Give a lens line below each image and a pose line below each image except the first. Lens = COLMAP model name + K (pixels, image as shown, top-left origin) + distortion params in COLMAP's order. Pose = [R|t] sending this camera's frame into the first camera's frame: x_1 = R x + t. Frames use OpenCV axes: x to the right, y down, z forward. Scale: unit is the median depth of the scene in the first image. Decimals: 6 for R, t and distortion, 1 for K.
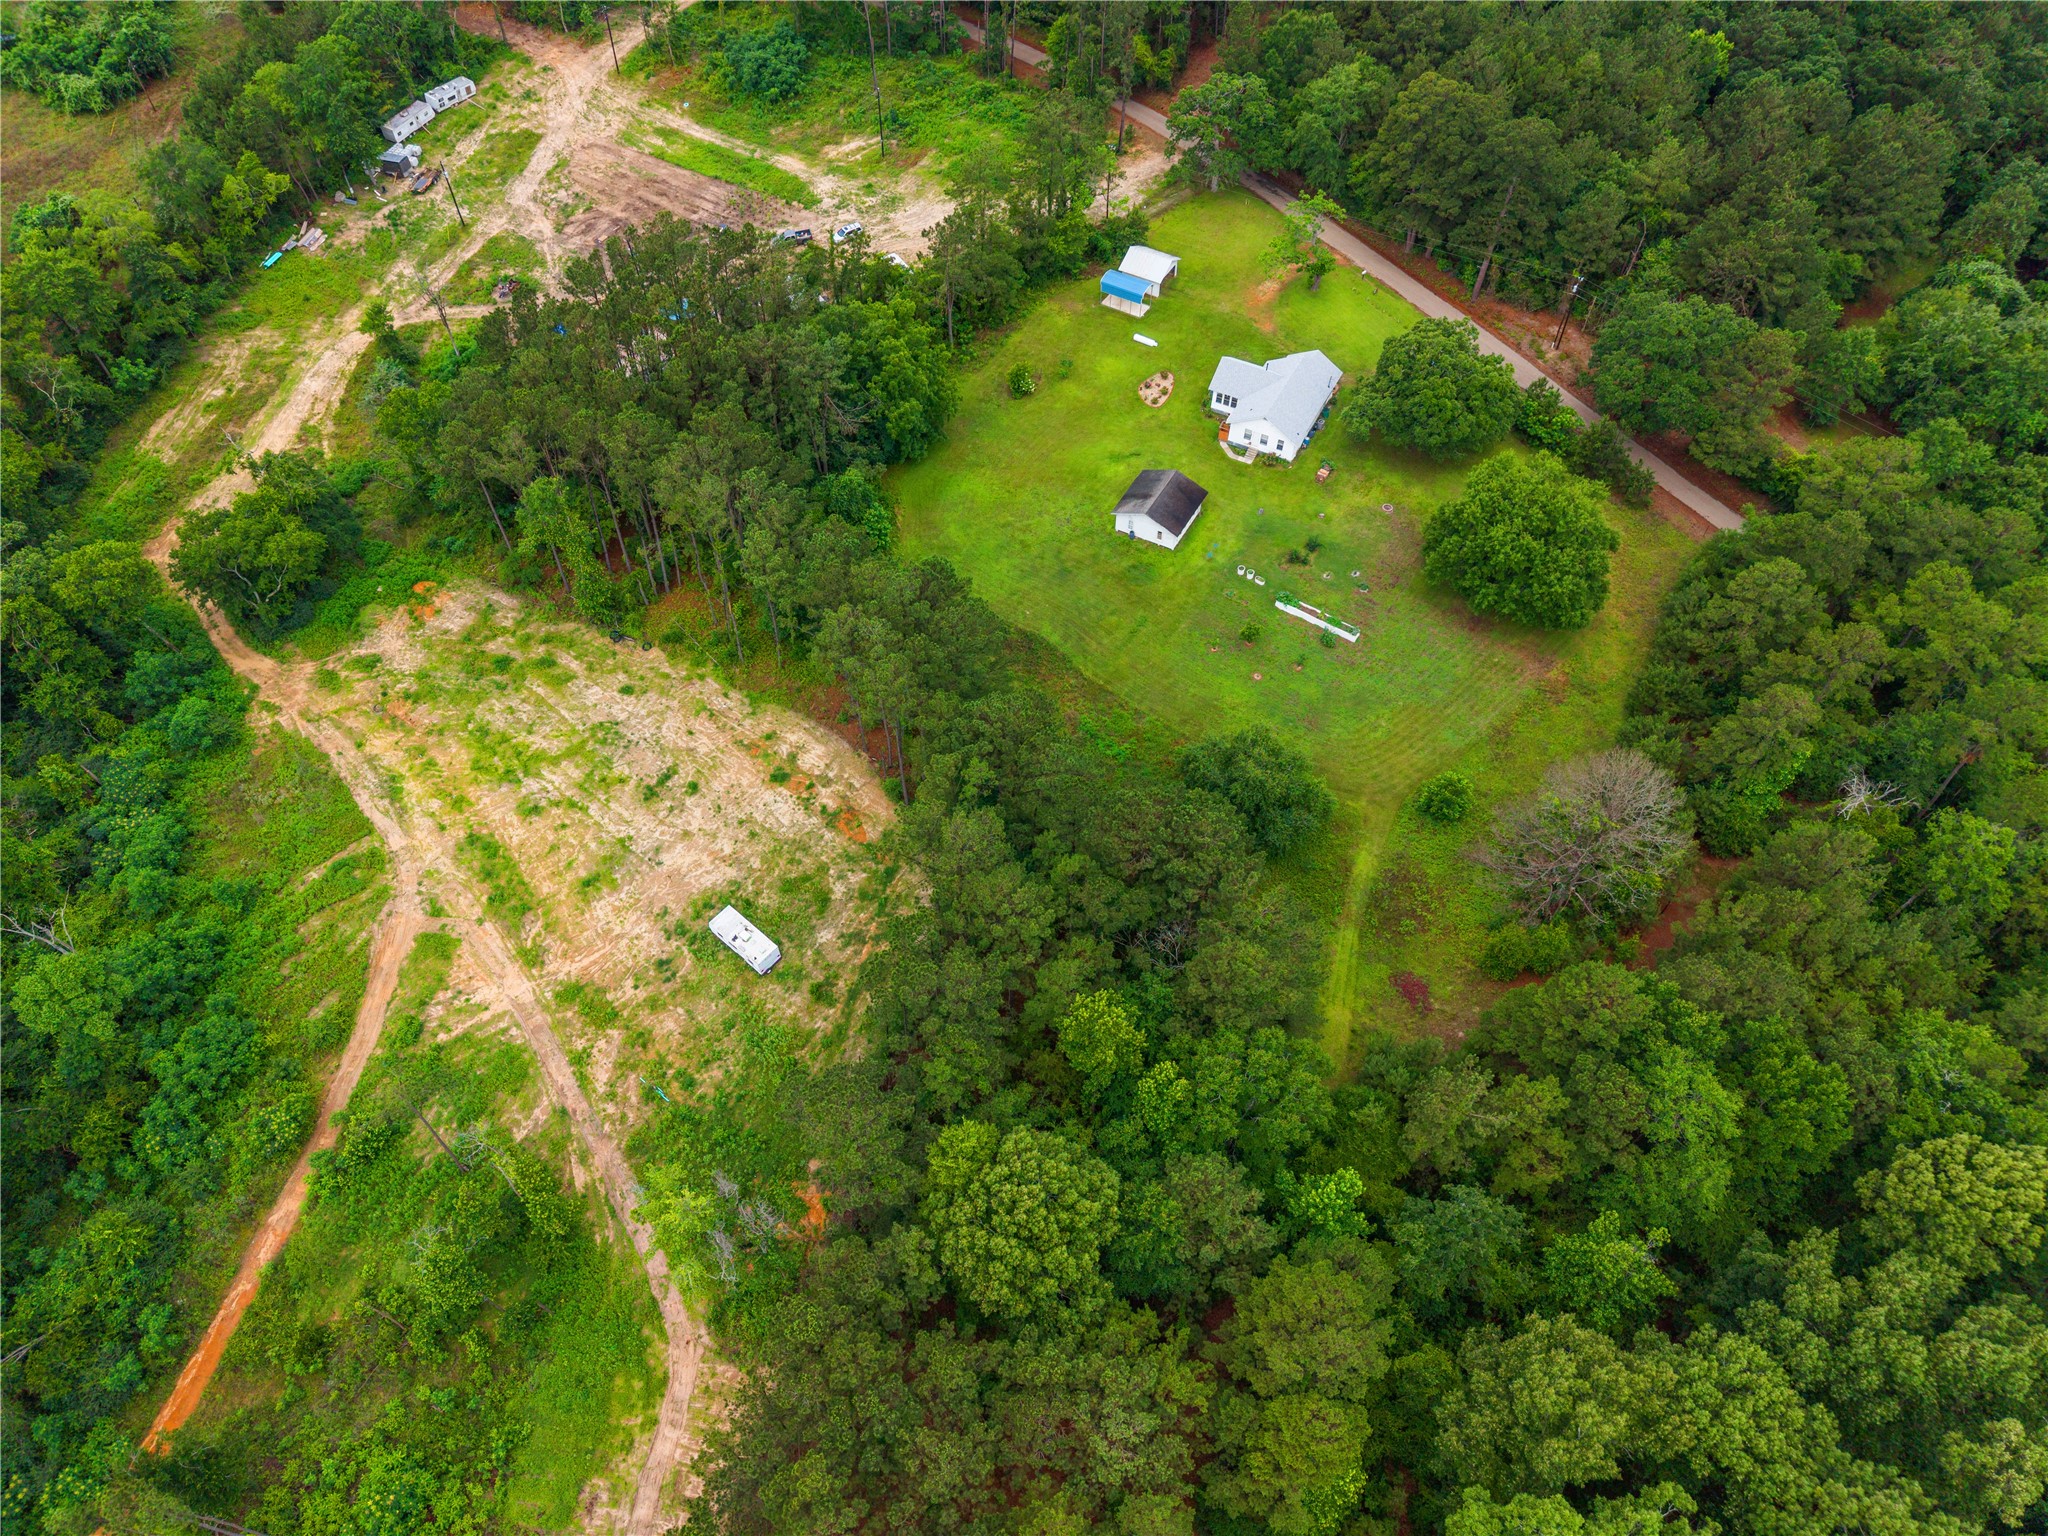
lens RADIAL K [[1380.6, 0, 1015.9], [0, 1380.6, 766.2], [0, 0, 1]] dist [0.016479, -0.019586]
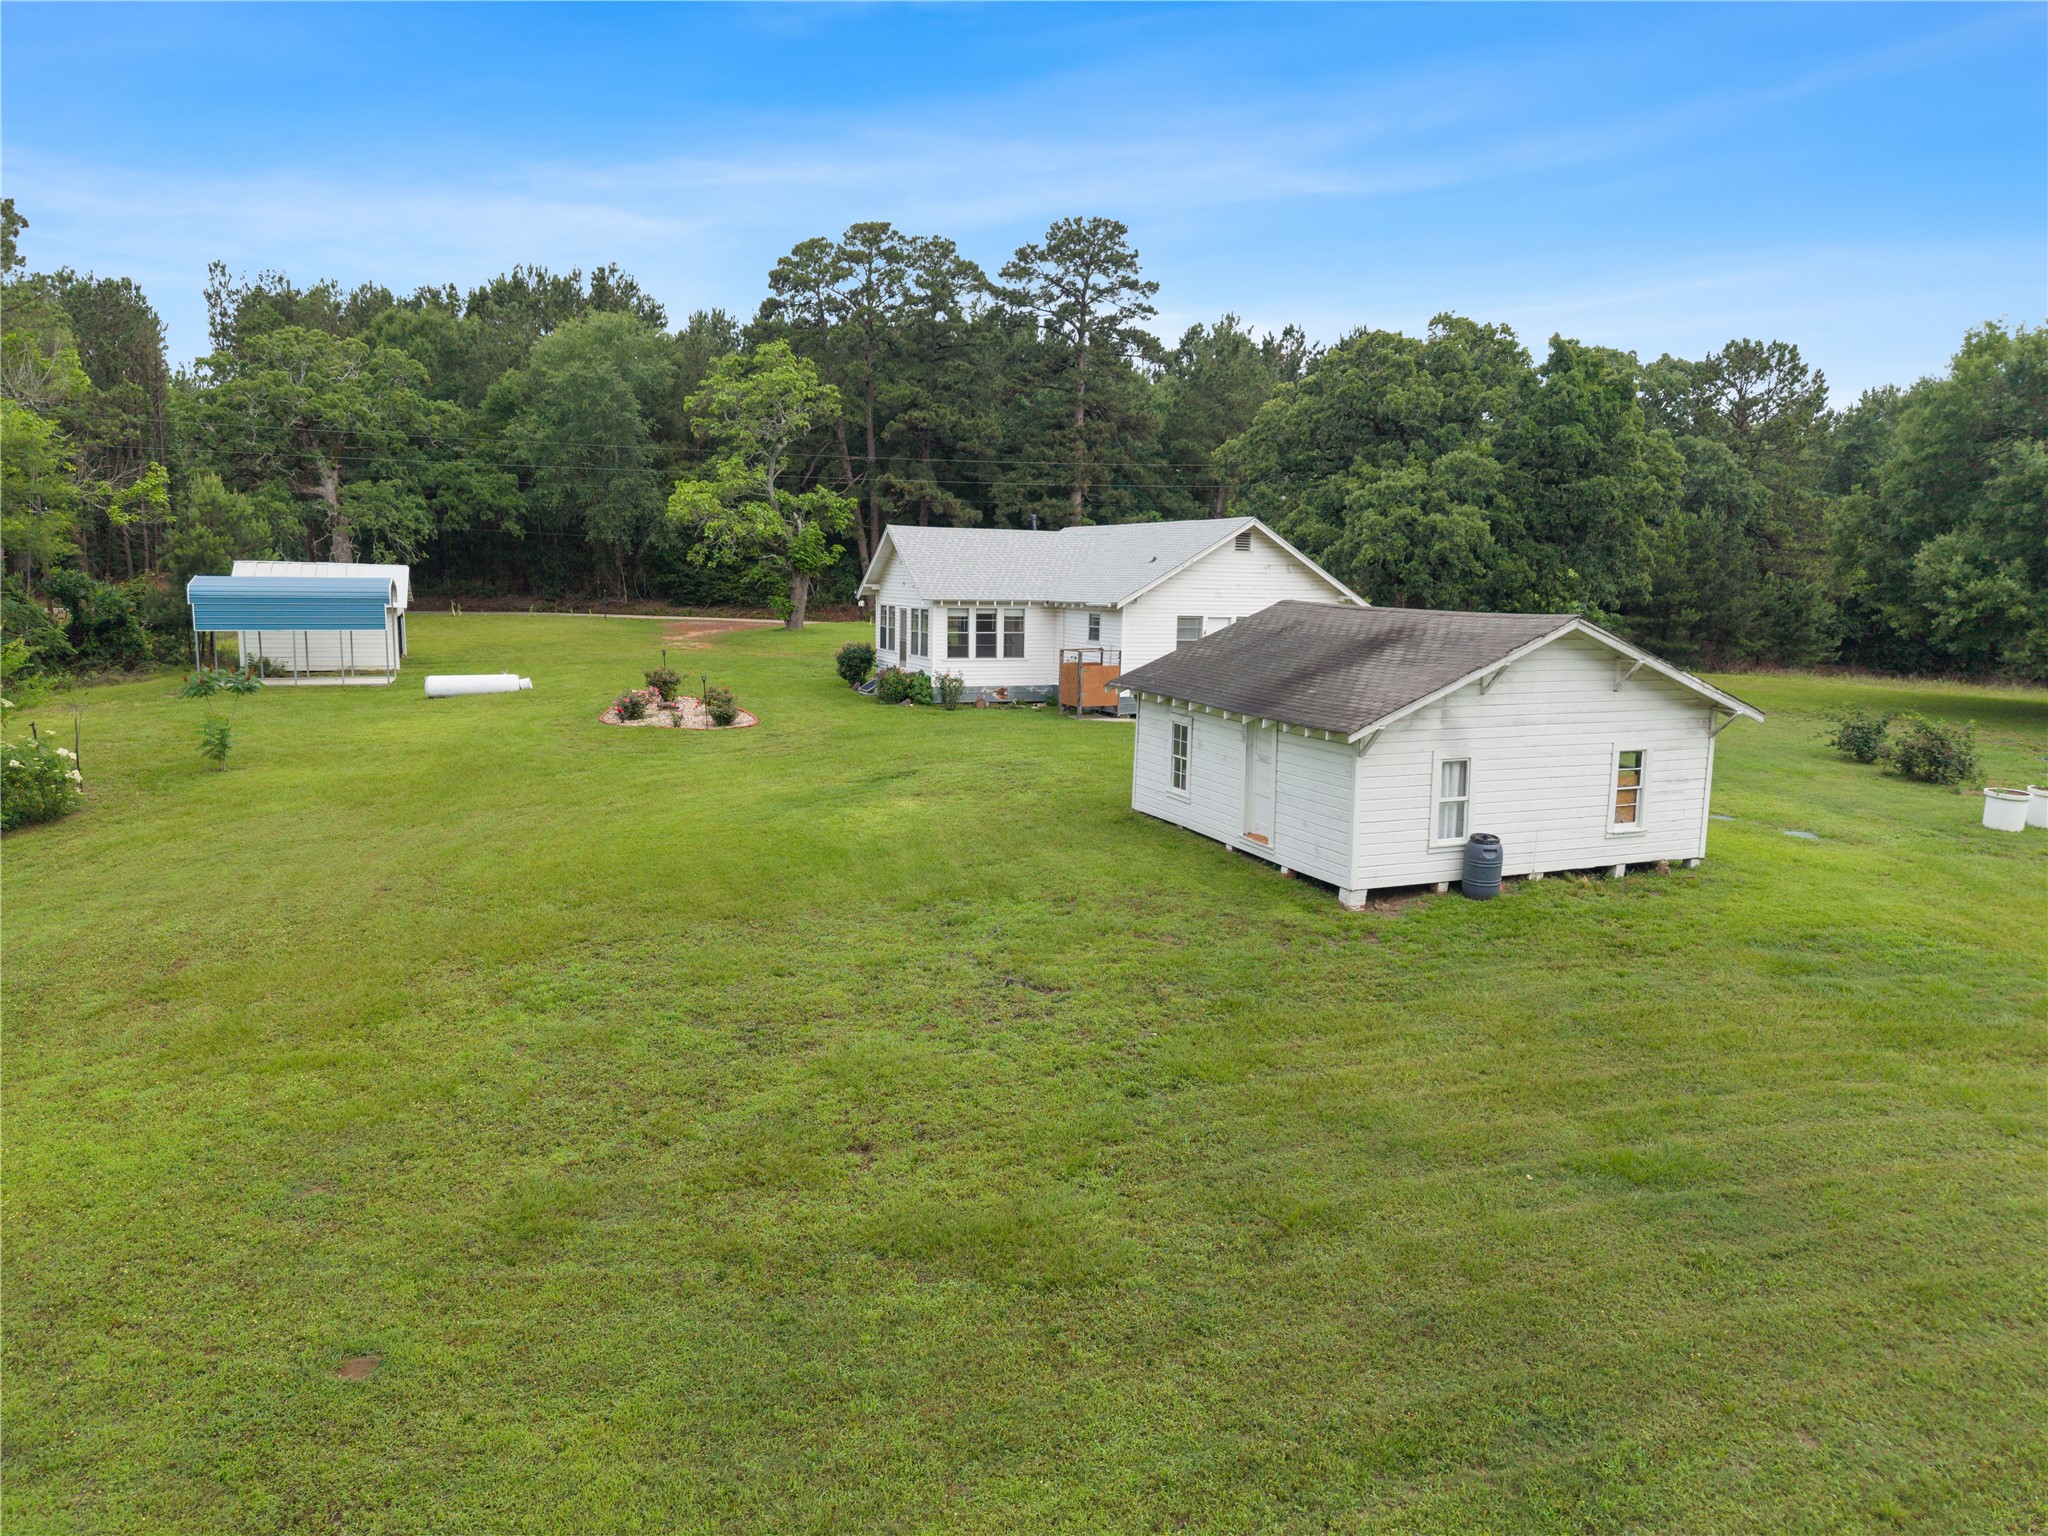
lens RADIAL K [[1380.6, 0, 1031.6], [0, 1380.6, 760.9], [0, 0, 1]] dist [0.016479, -0.019586]
pose [[0.628825, -0.102143, 0.770809, -0.051413], [0.609546, 0.680221, -0.407128, -0.154498], [-0.482735, 0.725856, 0.490001, 0.999794]]
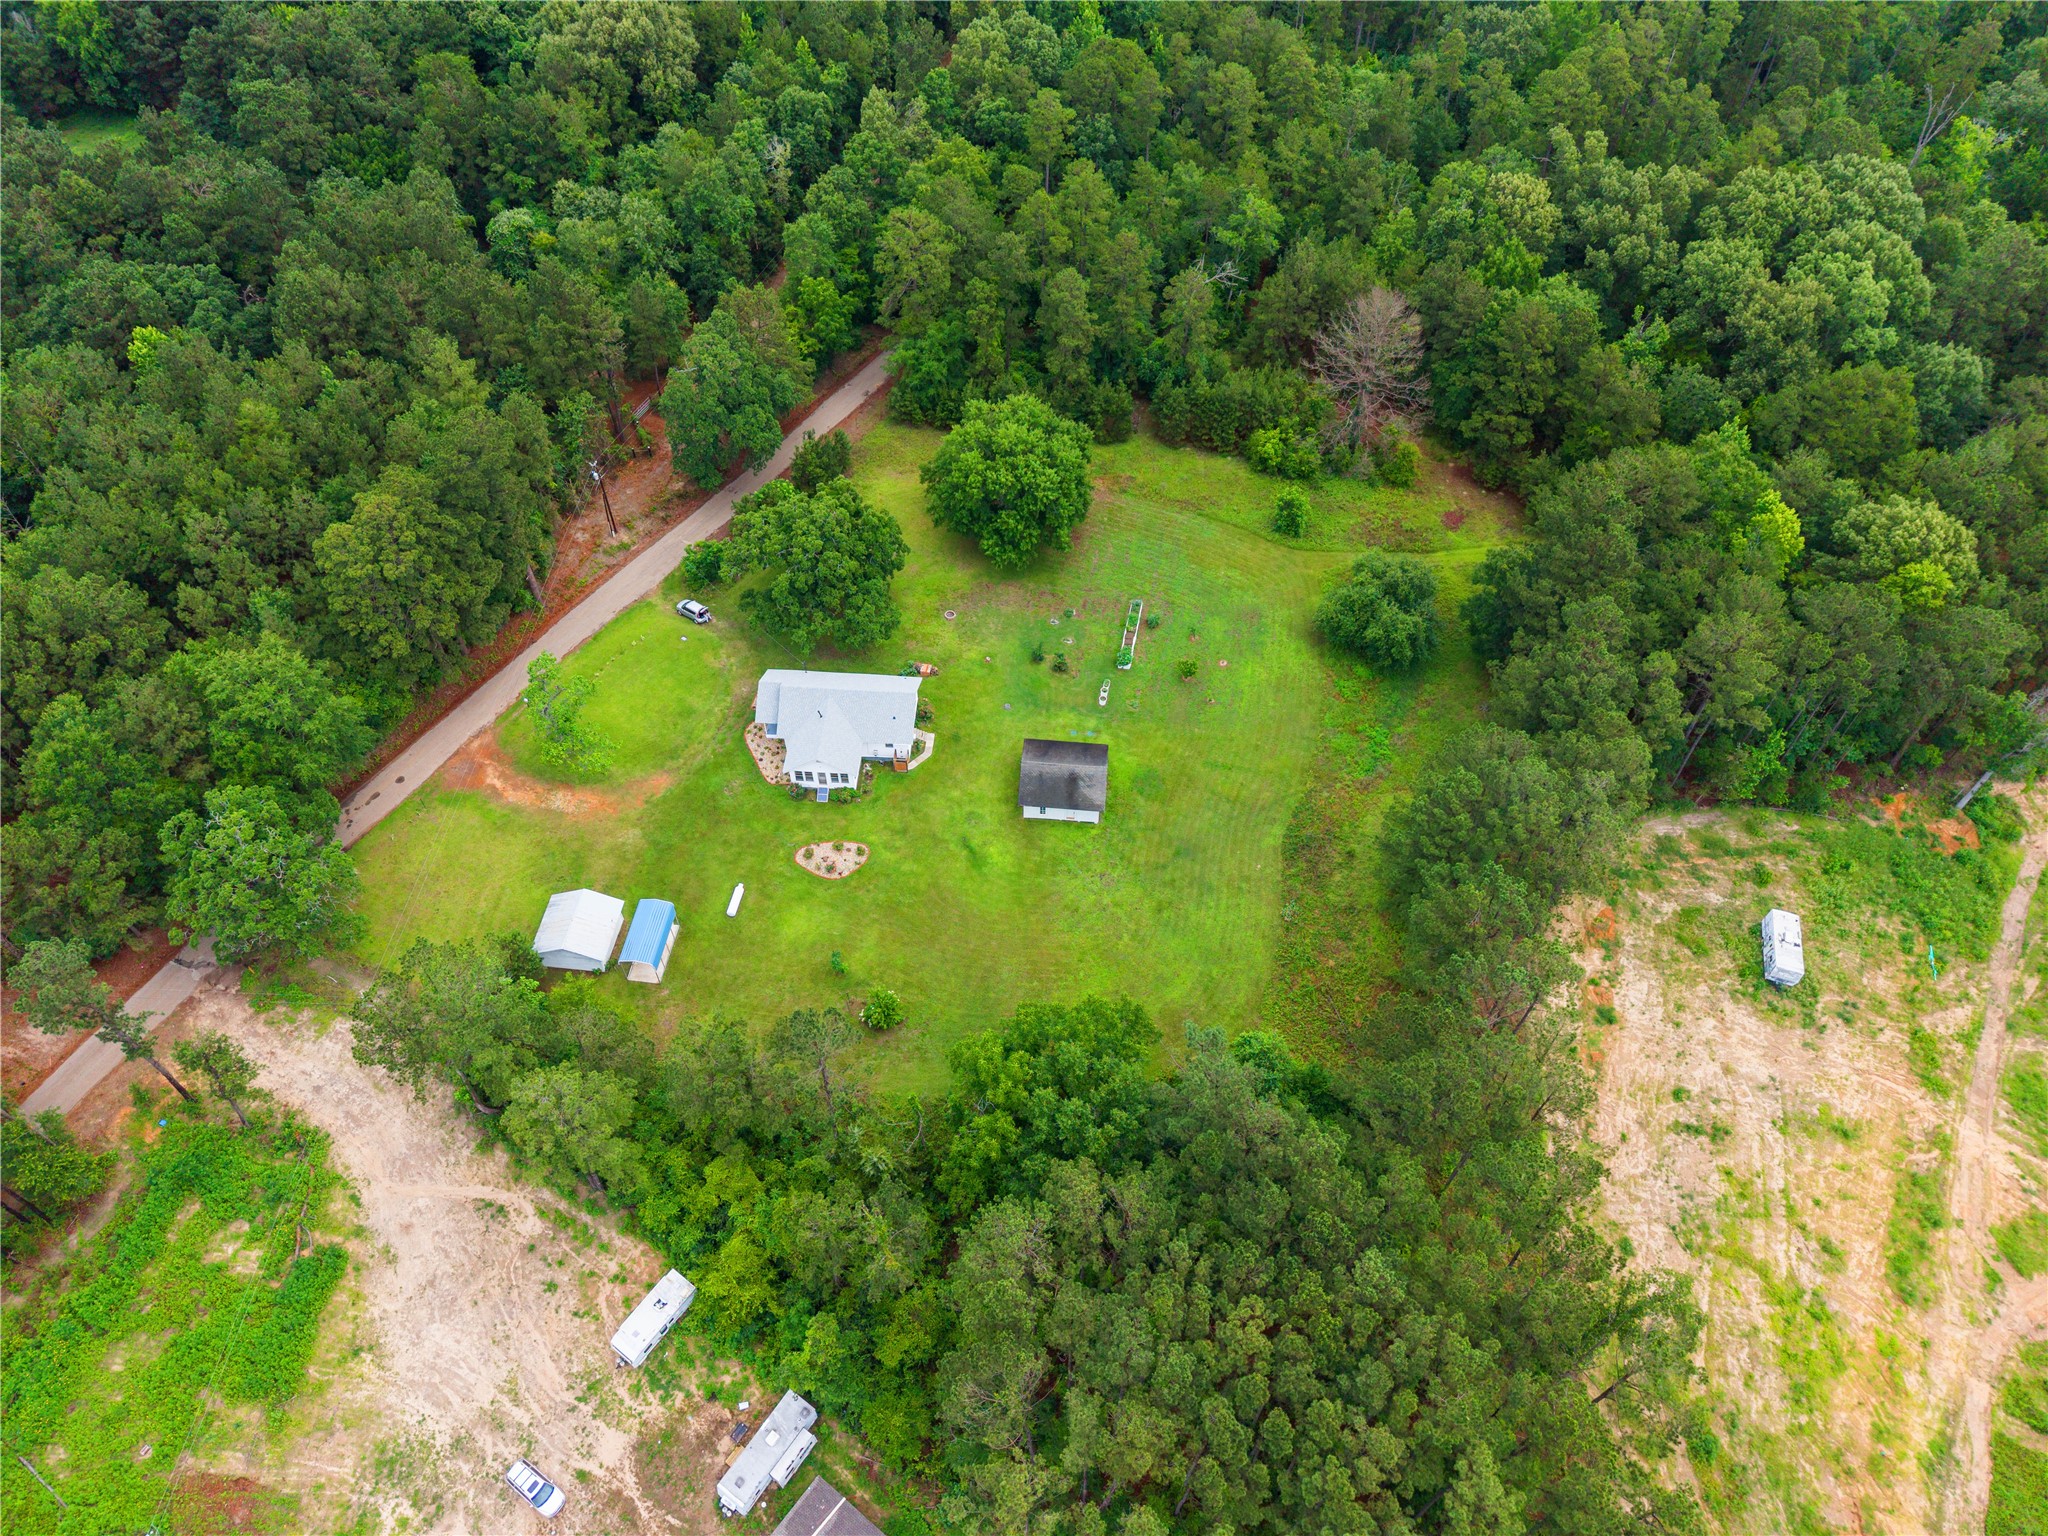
lens RADIAL K [[1380.6, 0, 1023.3], [0, 1380.6, 763.1], [0, 0, 1]] dist [0.016479, -0.019586]
pose [[-0.409273, -0.721010, 0.559143, -0.375744], [0.712787, 0.129905, 0.689246, -0.842513], [-0.569588, 0.680639, 0.460760, 0.651230]]
